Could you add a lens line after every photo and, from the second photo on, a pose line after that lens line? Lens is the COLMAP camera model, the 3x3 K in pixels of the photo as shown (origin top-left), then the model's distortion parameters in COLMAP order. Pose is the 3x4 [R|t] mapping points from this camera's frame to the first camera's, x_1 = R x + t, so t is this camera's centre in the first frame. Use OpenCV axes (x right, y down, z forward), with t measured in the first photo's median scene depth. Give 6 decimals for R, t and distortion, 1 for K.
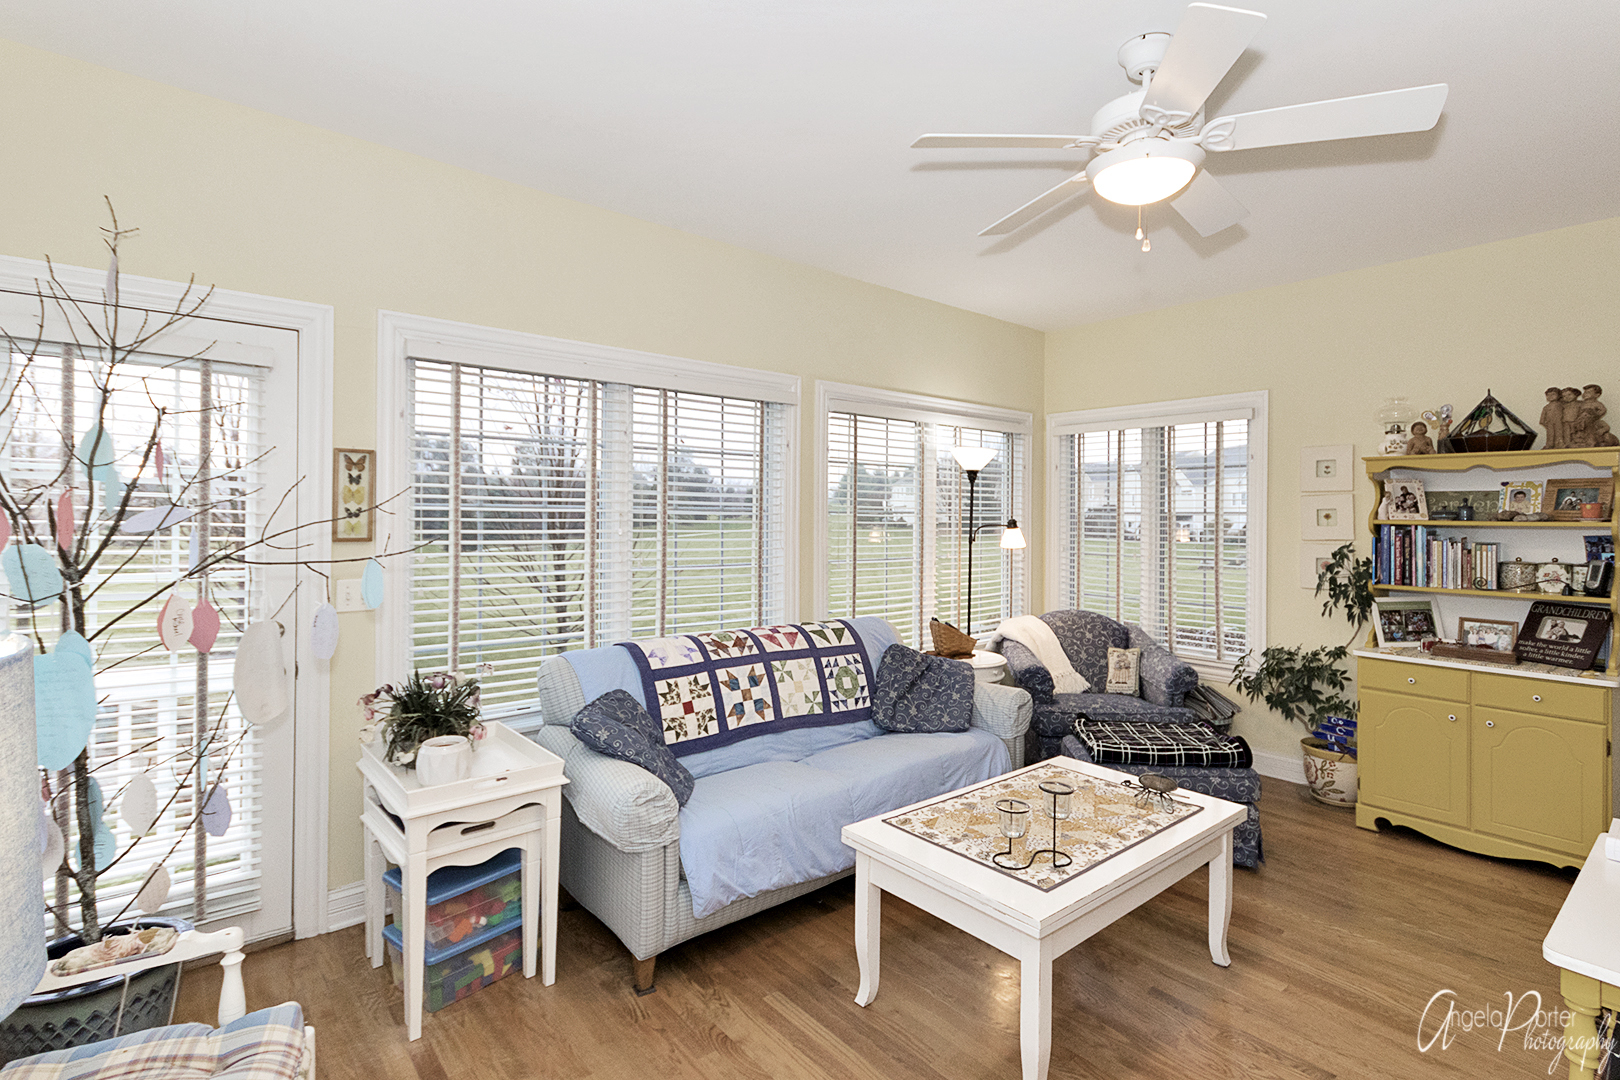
lens RADIAL K [[805.5, 0, 810.0], [0, 805.5, 525.9], [0, 0, 1]] dist [0.006203, 0.000854]
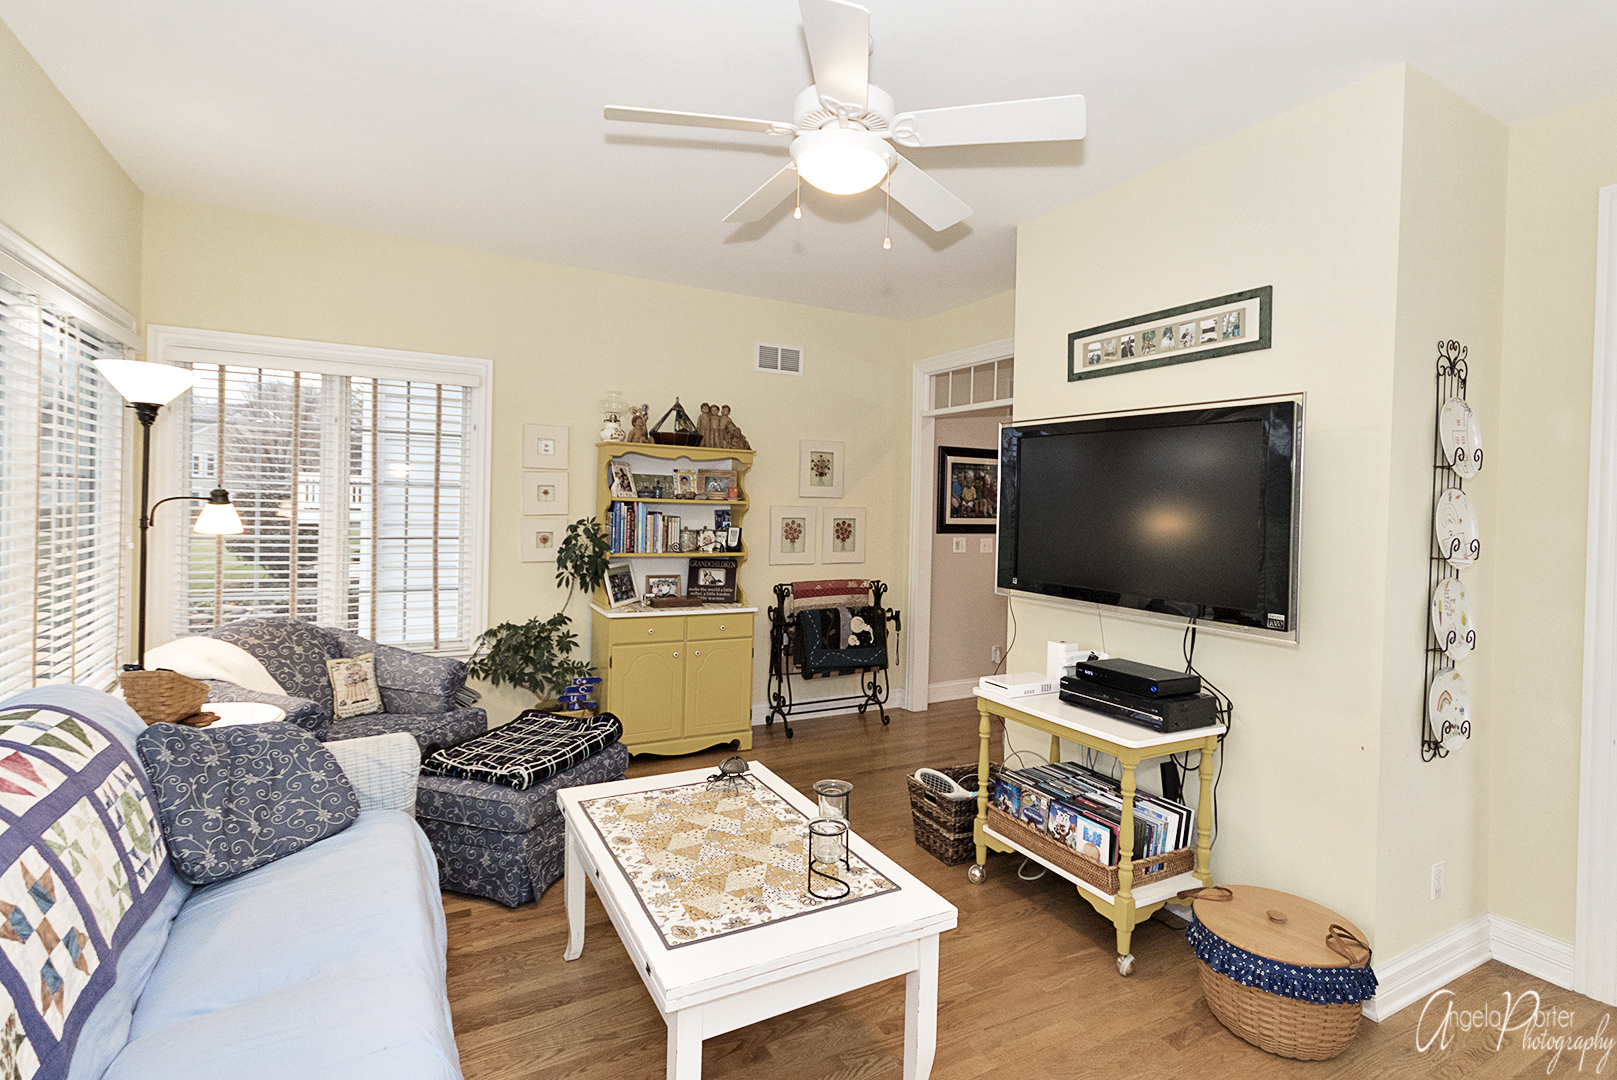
lens RADIAL K [[804.0, 0, 808.5], [0, 804.0, 525.9], [0, 0, 1]] dist [0.006203, 0.000854]
pose [[0.170434, -0.028573, 0.984955, -0.399664], [-0.010254, 0.999474, 0.030768, -0.004822], [-0.985316, -0.015344, 0.170052, 0.577513]]
